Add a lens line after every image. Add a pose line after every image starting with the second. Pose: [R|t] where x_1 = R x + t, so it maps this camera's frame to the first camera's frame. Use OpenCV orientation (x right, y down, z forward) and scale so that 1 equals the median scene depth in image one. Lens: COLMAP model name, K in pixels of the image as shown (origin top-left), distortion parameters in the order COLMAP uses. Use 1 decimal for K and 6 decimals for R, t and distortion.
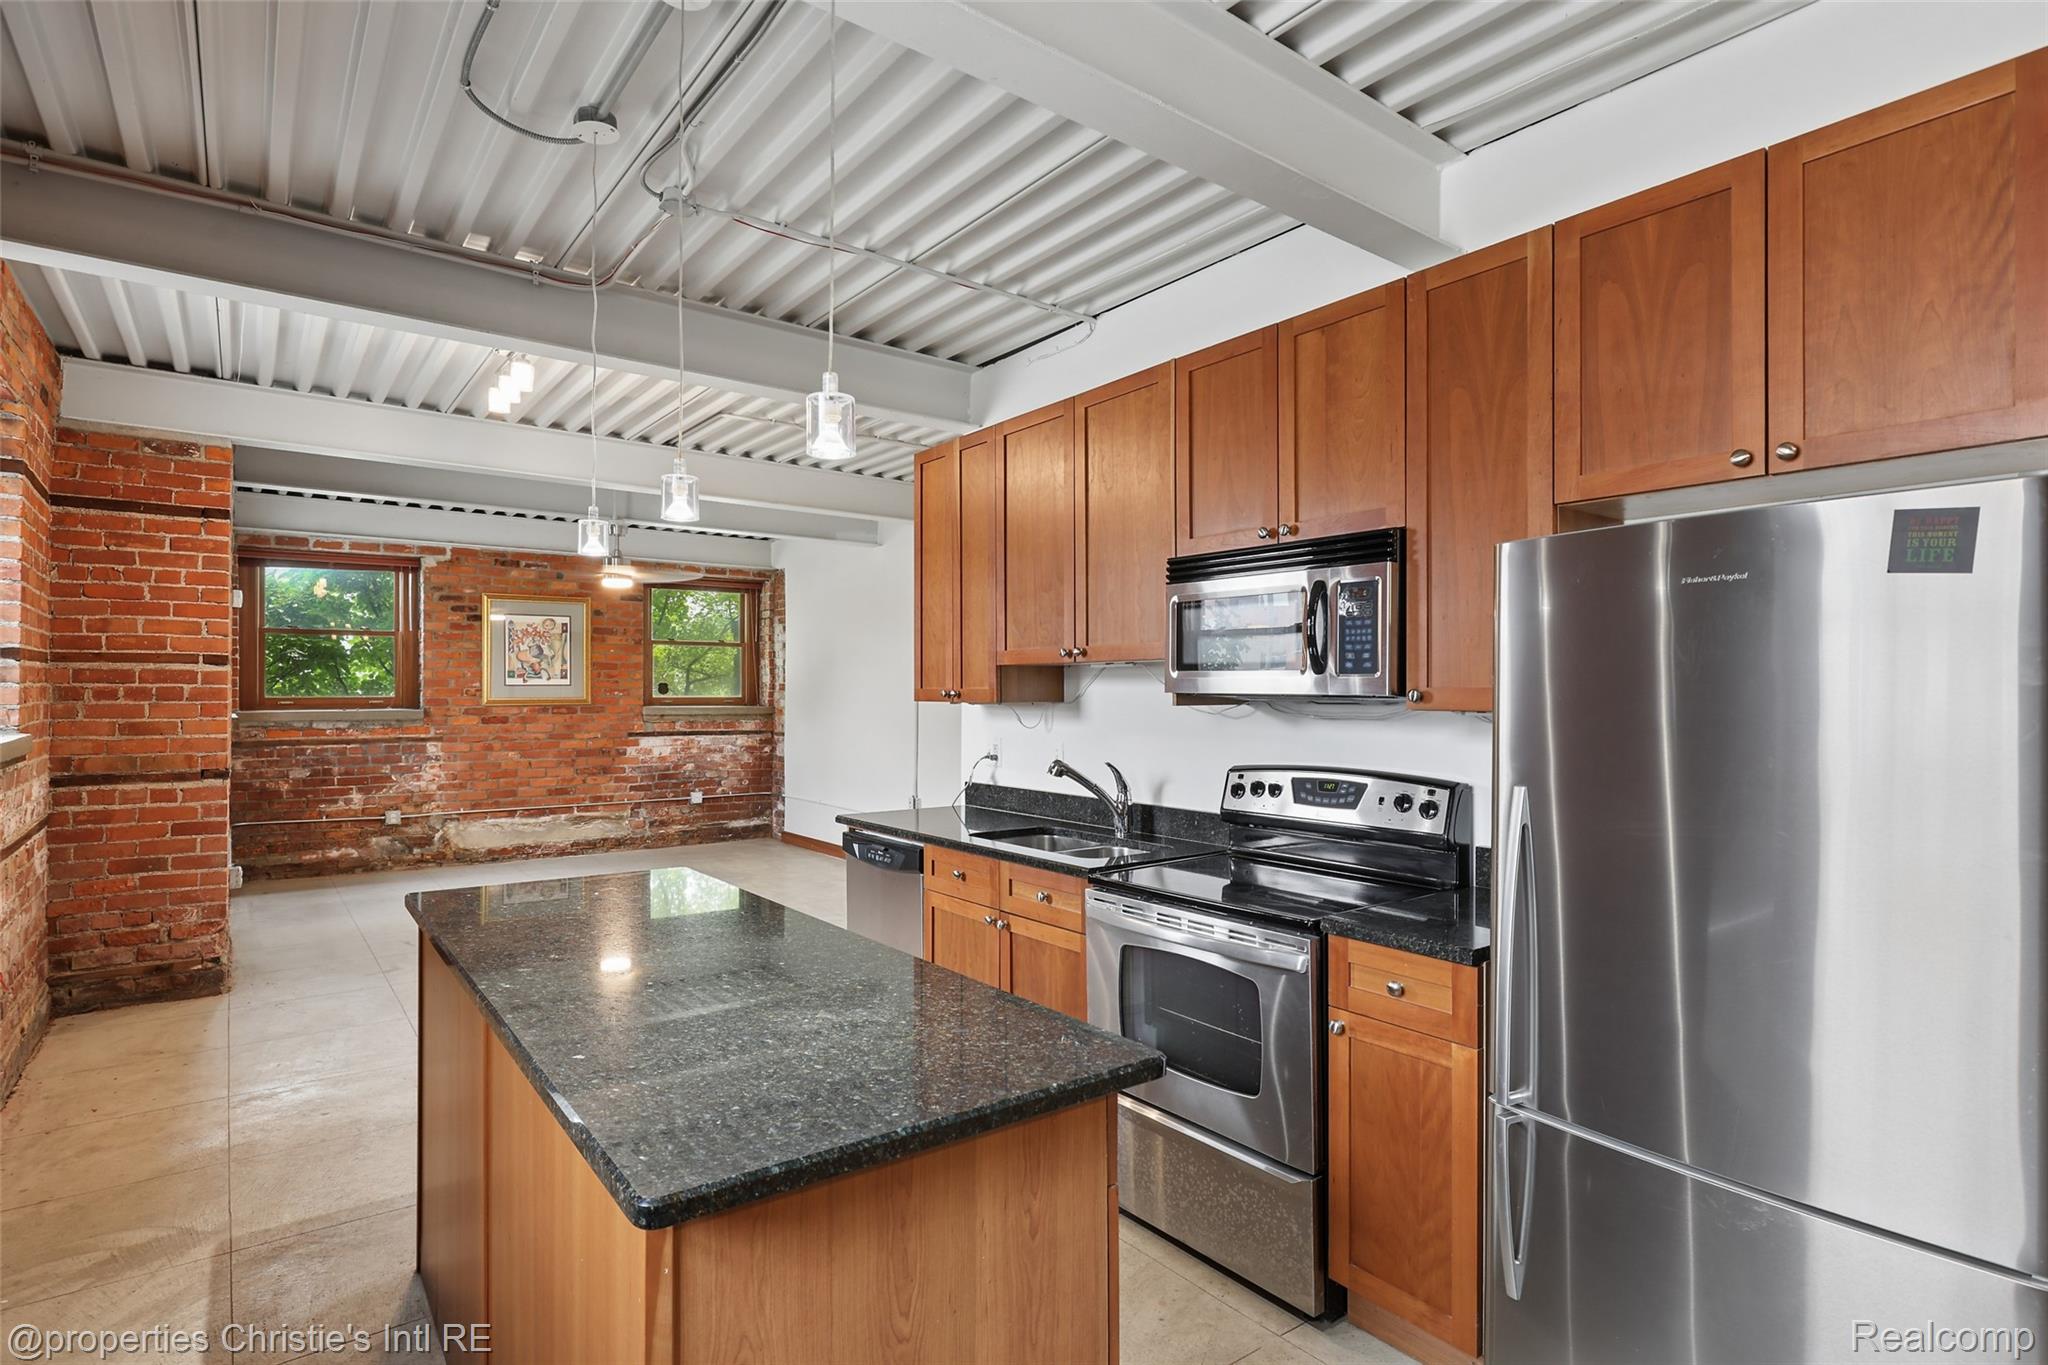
lens RADIAL K [[1031.9, 0, 1023.6], [0, 1031.9, 686.5], [0, 0, 1]] dist [-0.001624, -0.001136]
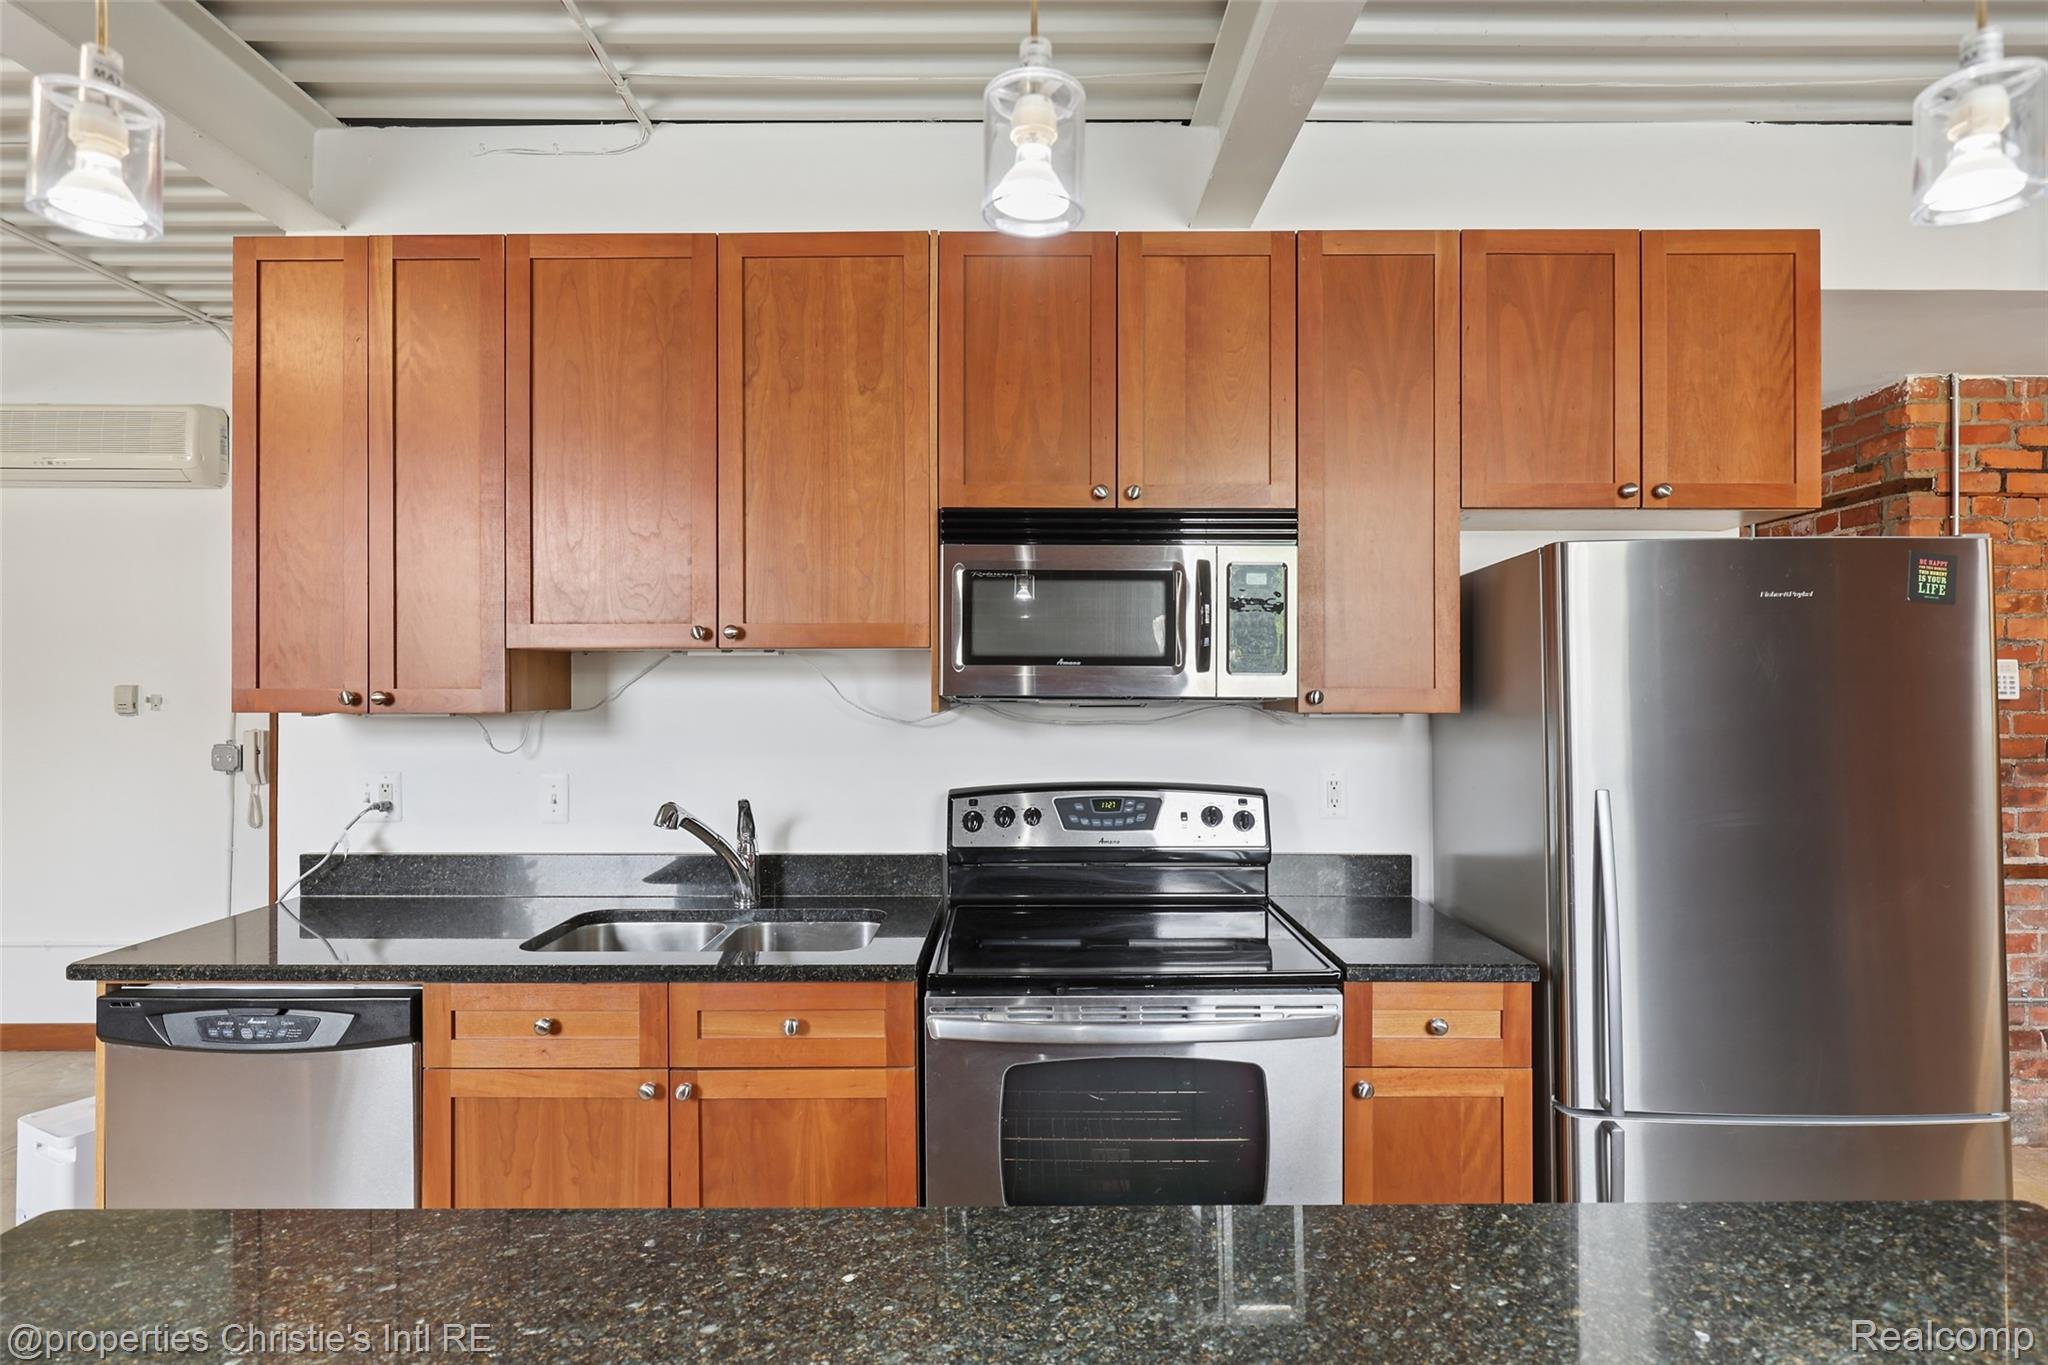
lens RADIAL K [[1041.2, 0, 1024.0], [0, 1041.2, 682.5], [0, 0, 1]] dist [-0.003193, -0.000630]
pose [[0.603625, 0.000532, 0.797268, -0.259024], [-0.002329, 0.999997, 0.001096, -0.002300], [-0.797265, -0.002518, 0.603624, 0.335397]]
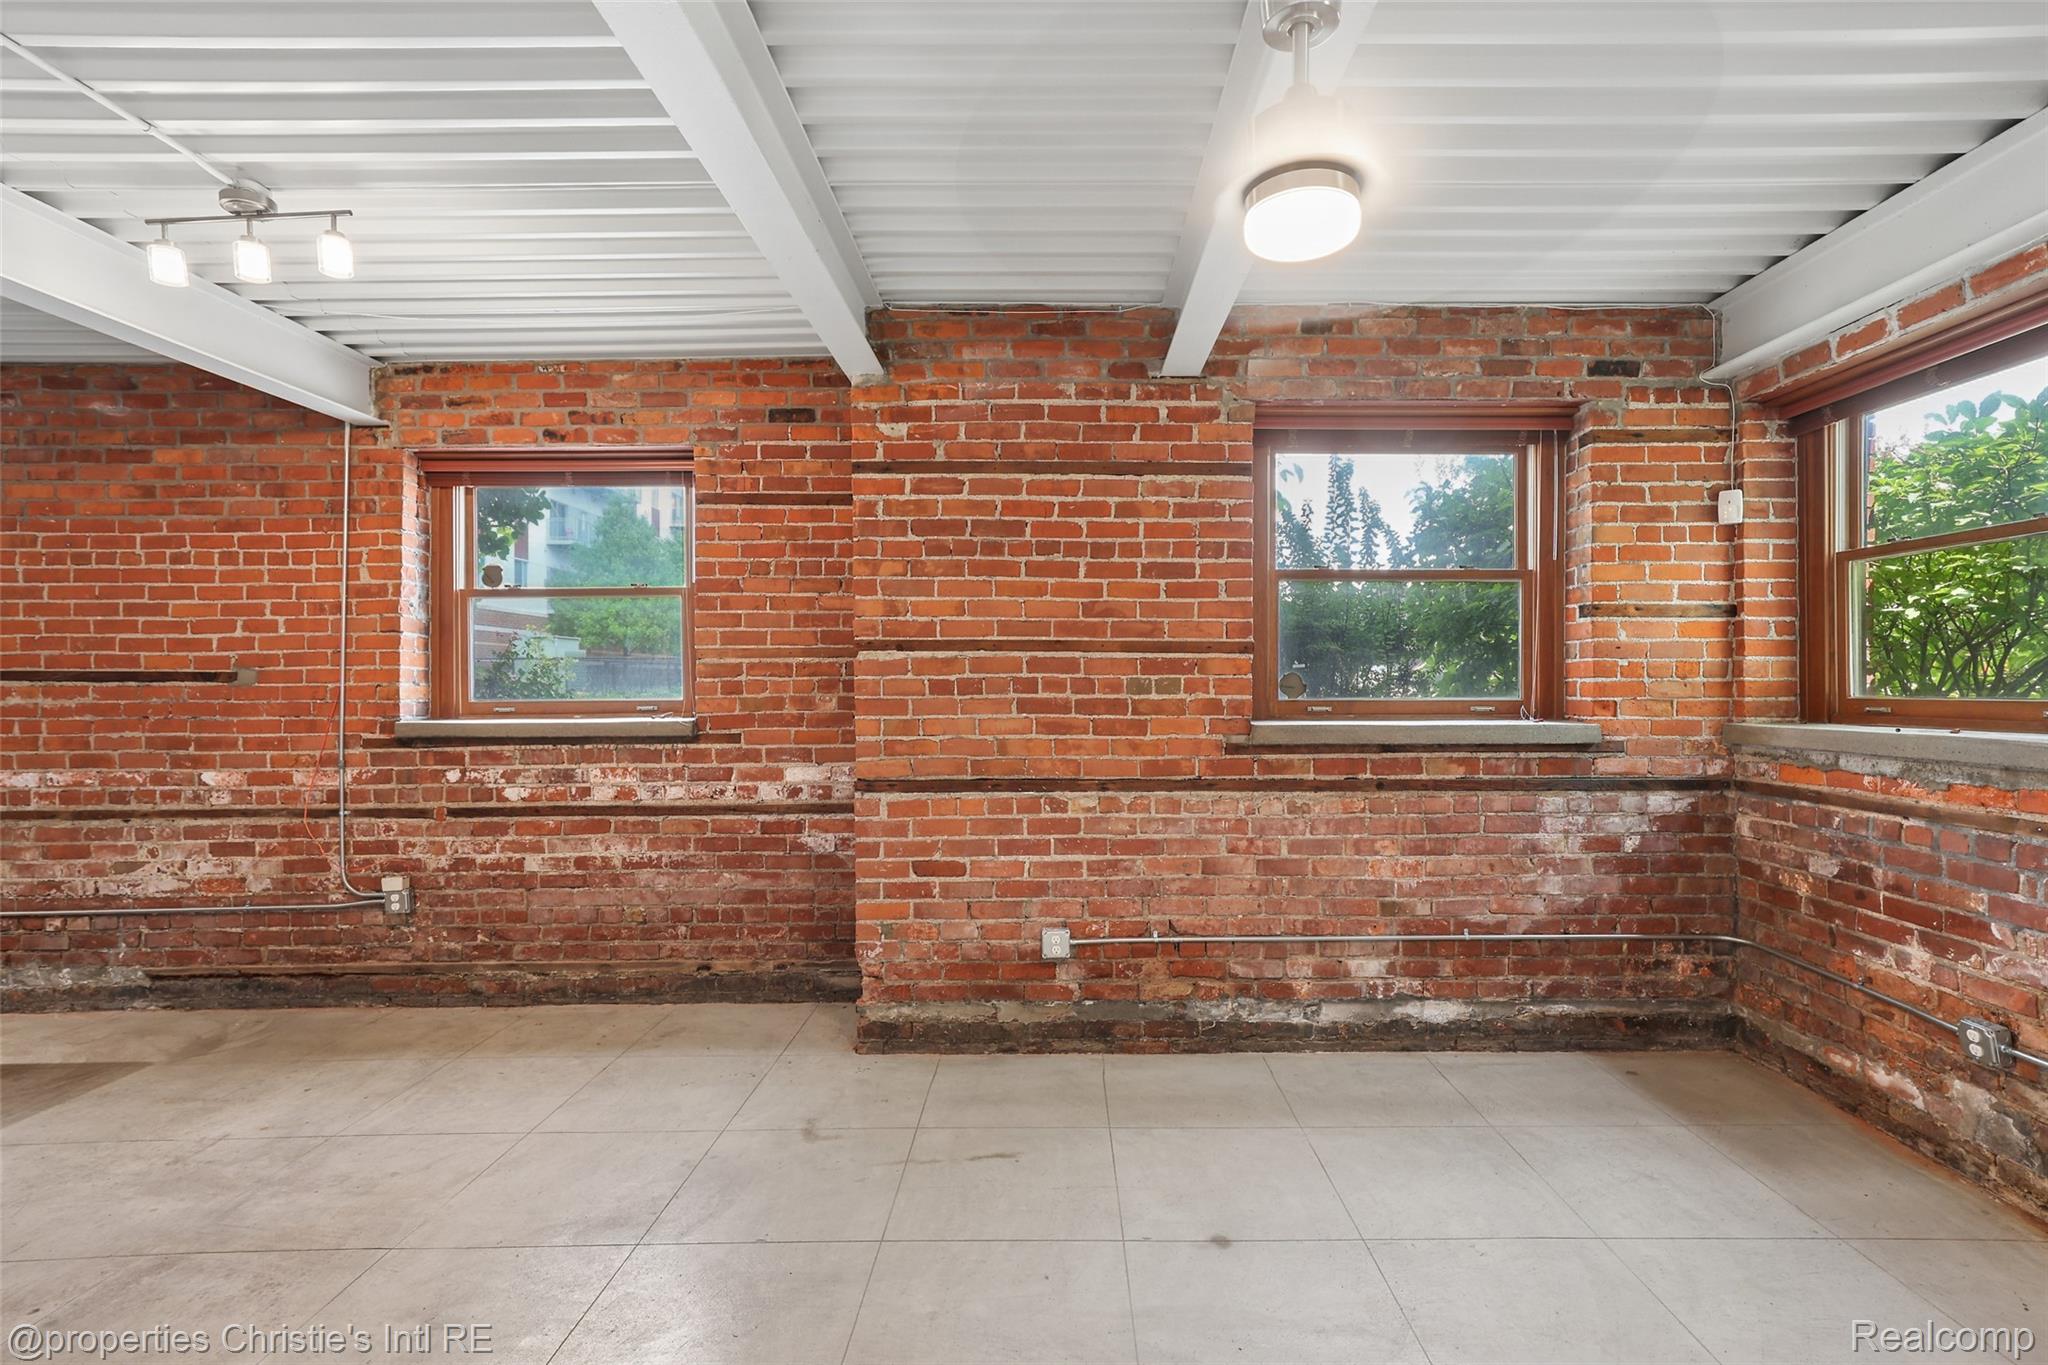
lens RADIAL K [[952.0, 0, 1056.1], [0, 952.0, 686.4], [0, 0, 1]] dist [0.001253, 0.001809]
pose [[-0.605447, 0.002517, -0.795881, -0.270292], [0.003861, 0.999993, 0.000225, 0.006939], [0.795876, -0.002937, -0.605452, 1.599121]]
